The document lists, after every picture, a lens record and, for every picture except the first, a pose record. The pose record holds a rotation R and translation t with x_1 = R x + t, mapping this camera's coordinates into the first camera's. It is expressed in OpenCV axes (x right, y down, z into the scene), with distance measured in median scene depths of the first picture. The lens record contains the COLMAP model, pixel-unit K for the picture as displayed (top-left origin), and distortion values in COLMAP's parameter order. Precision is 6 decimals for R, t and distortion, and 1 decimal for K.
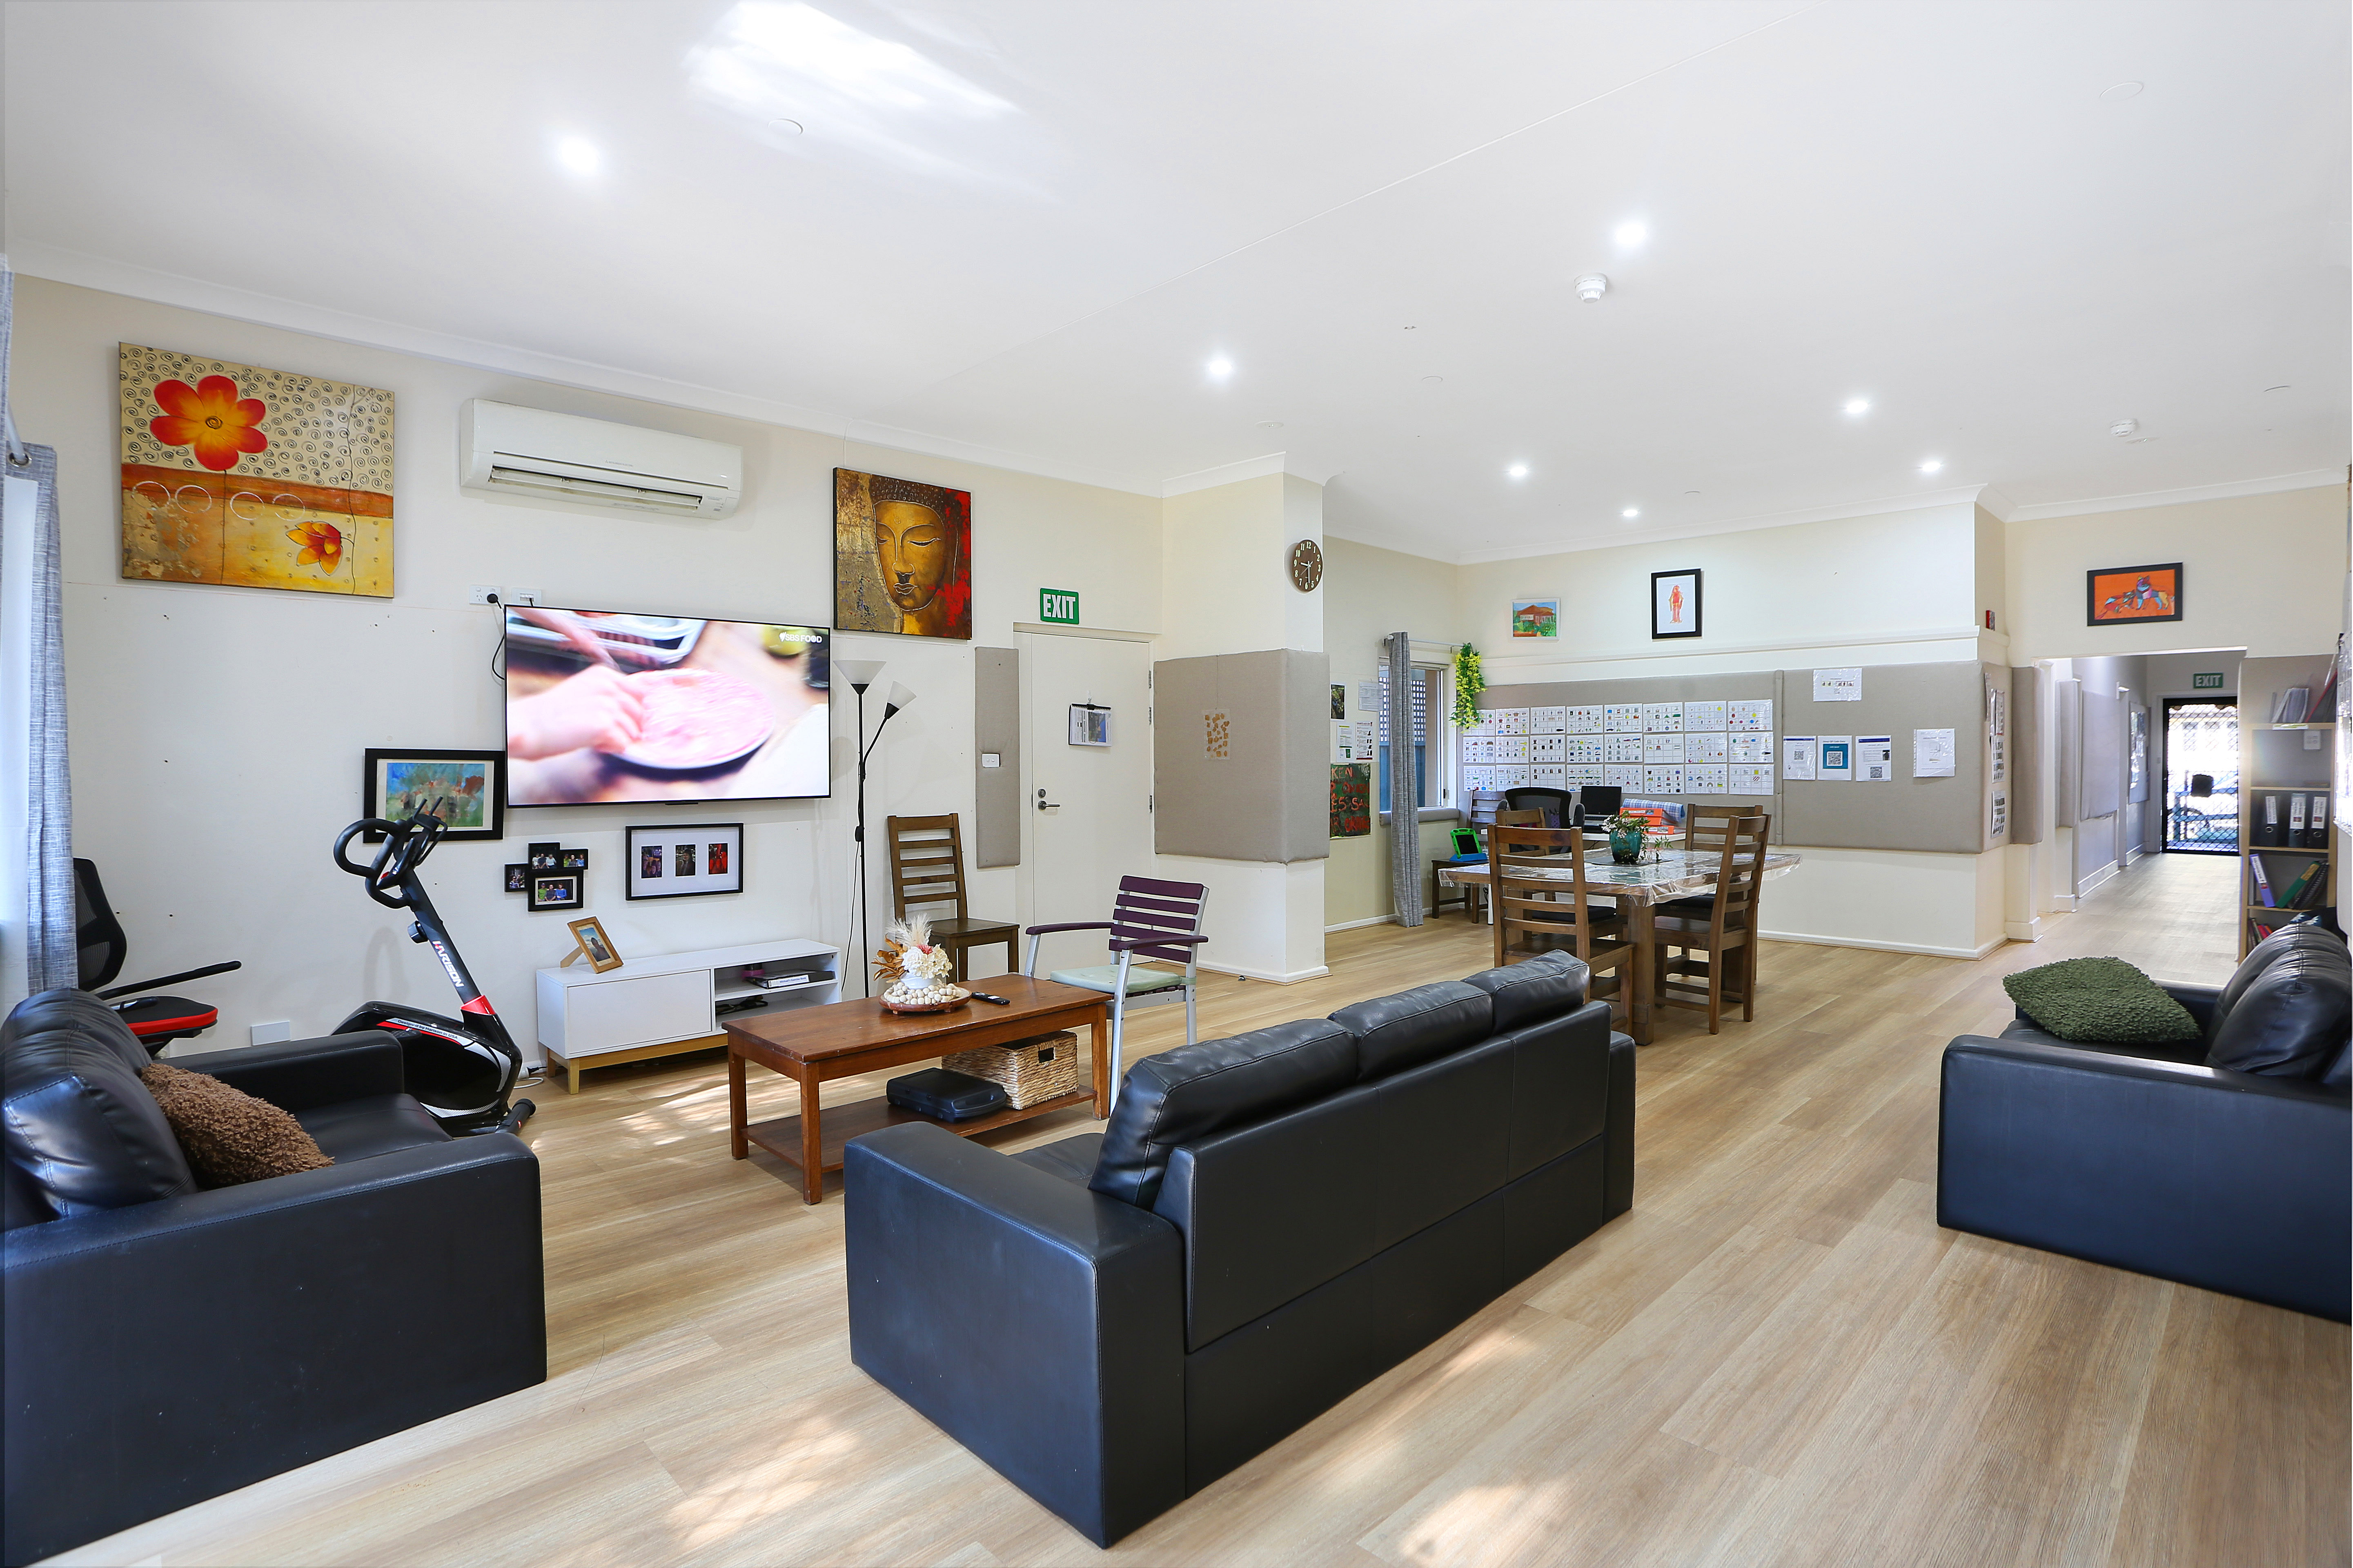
lens RADIAL K [[1154.0, 0, 1180.4], [0, 1154.0, 786.0], [0, 0, 1]] dist [0.000683, 0.000206]
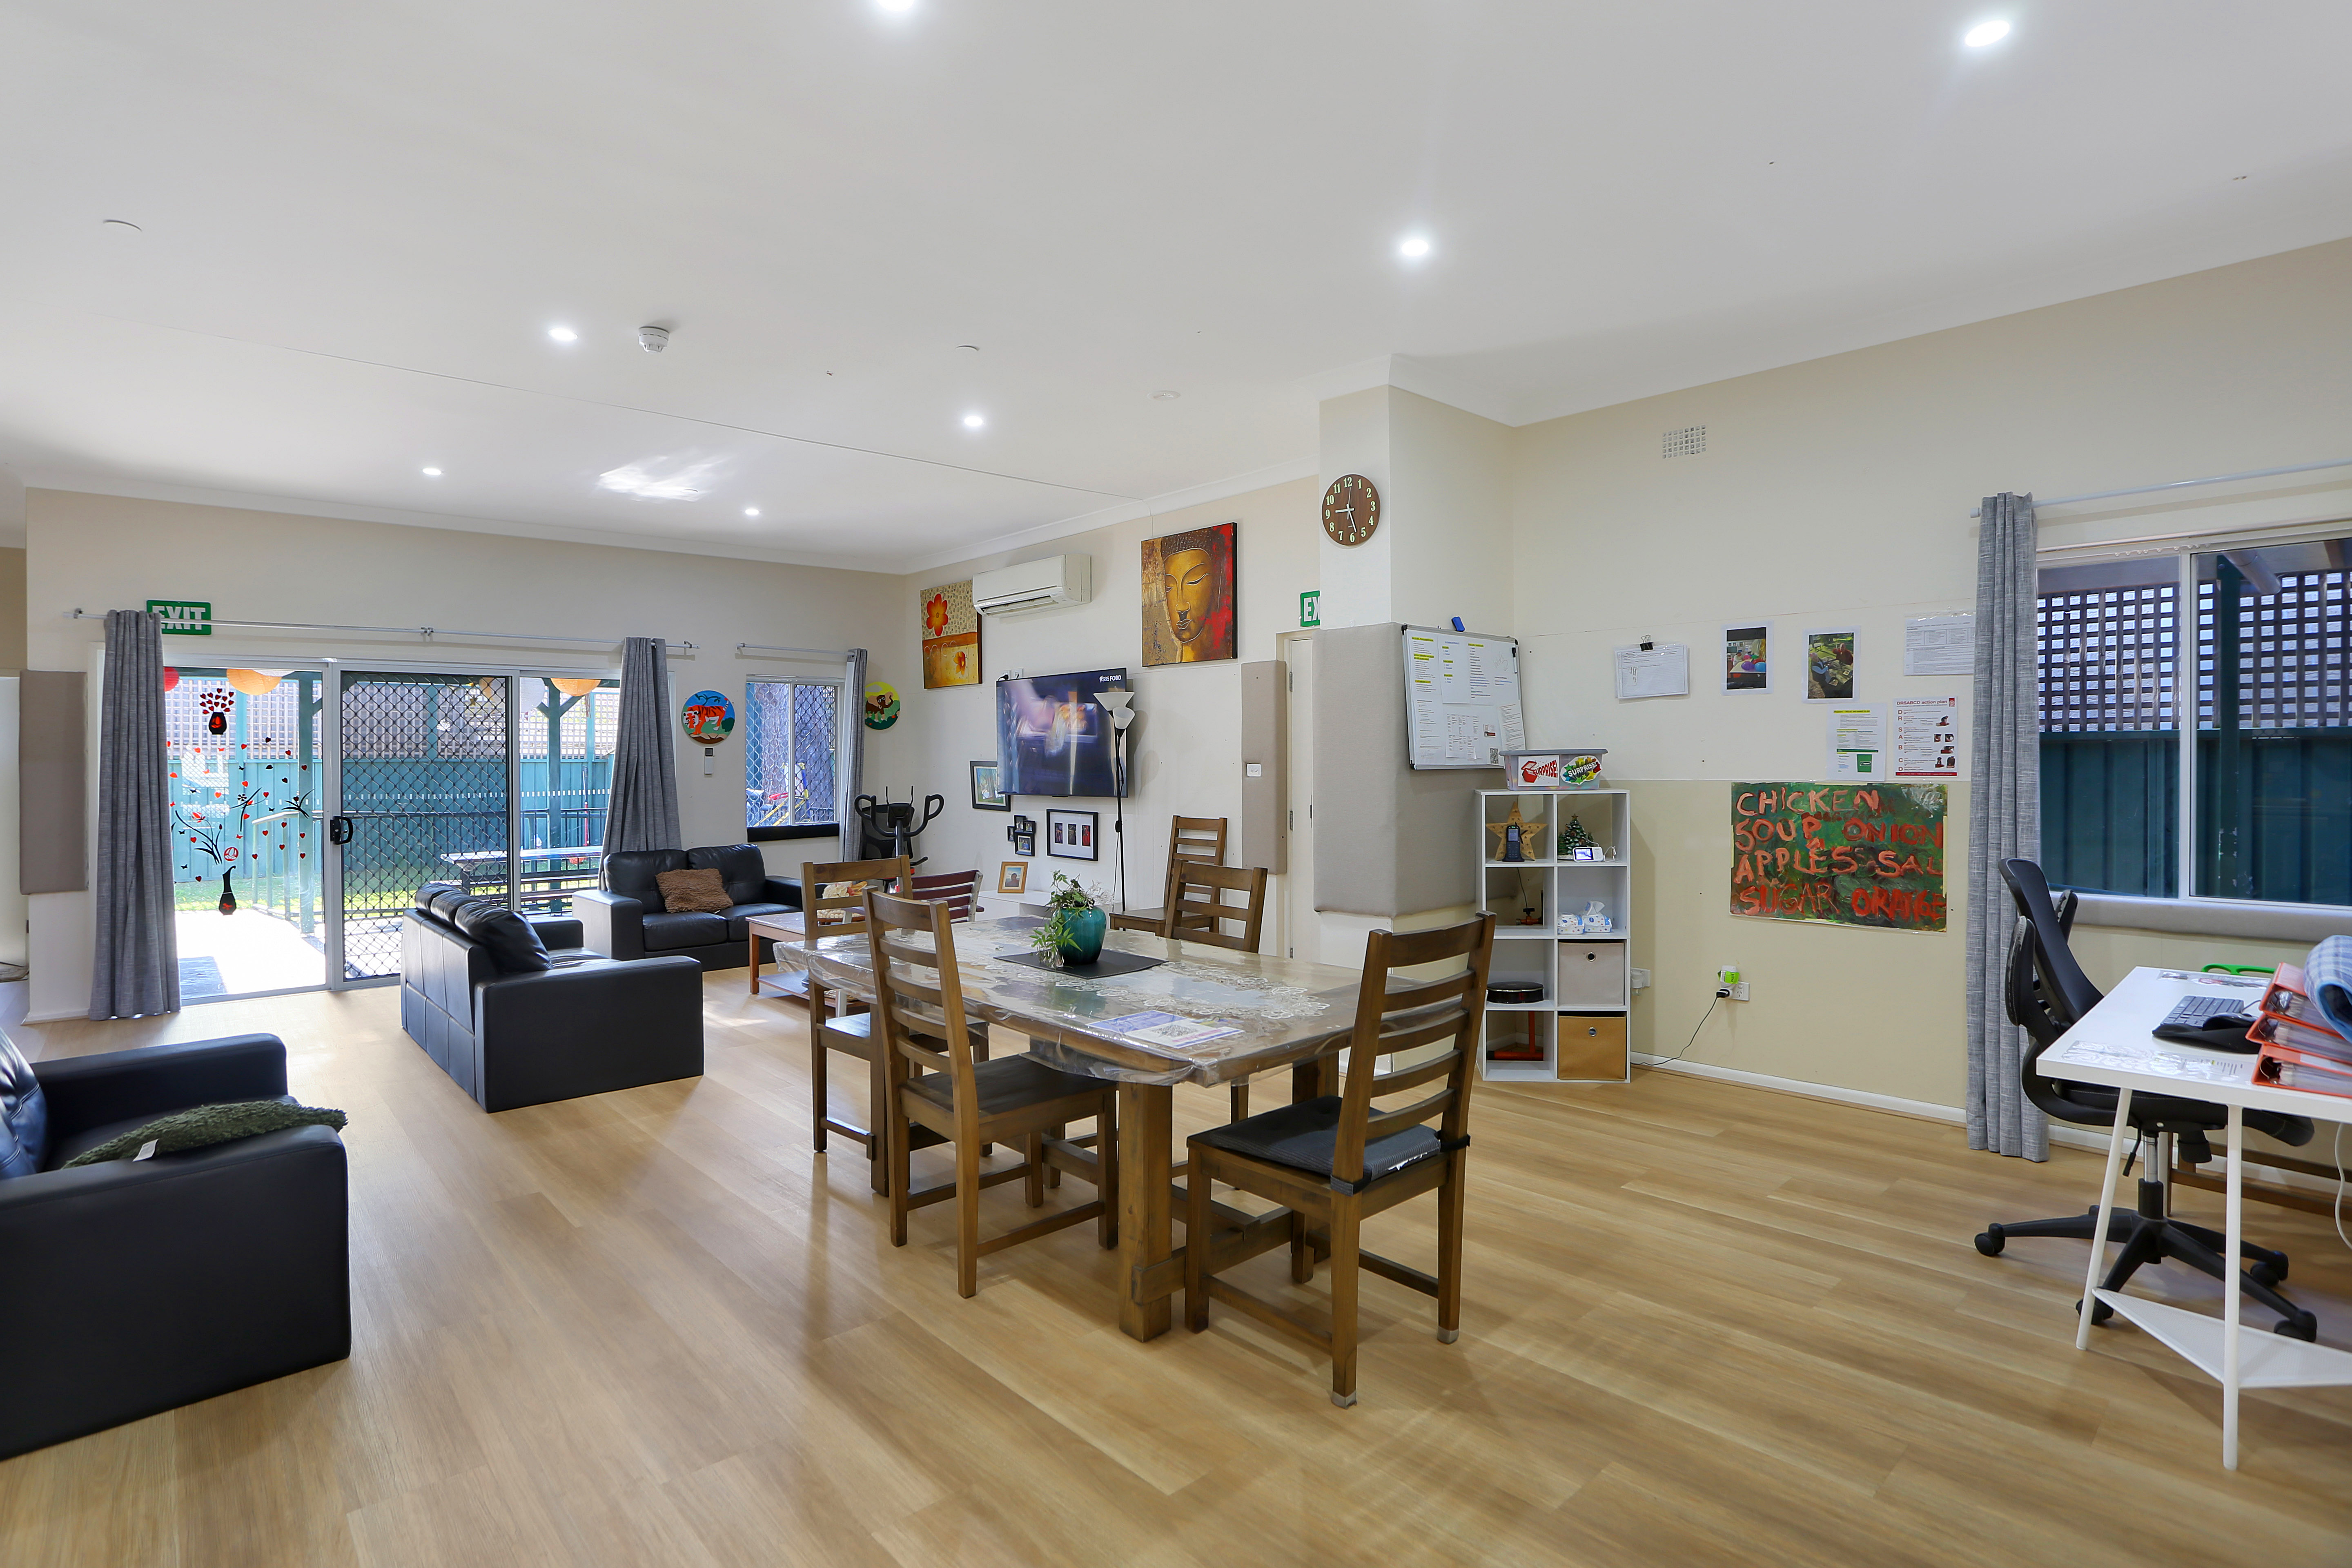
lens RADIAL K [[1153.5, 0, 1179.8], [0, 1153.5, 770.7], [0, 0, 1]] dist [0.000683, 0.000206]
pose [[-0.000931, 0.013946, -0.999902, 0.945182], [-0.020205, 0.999698, 0.013962, -0.037380], [0.999795, 0.020216, -0.000649, 1.000596]]
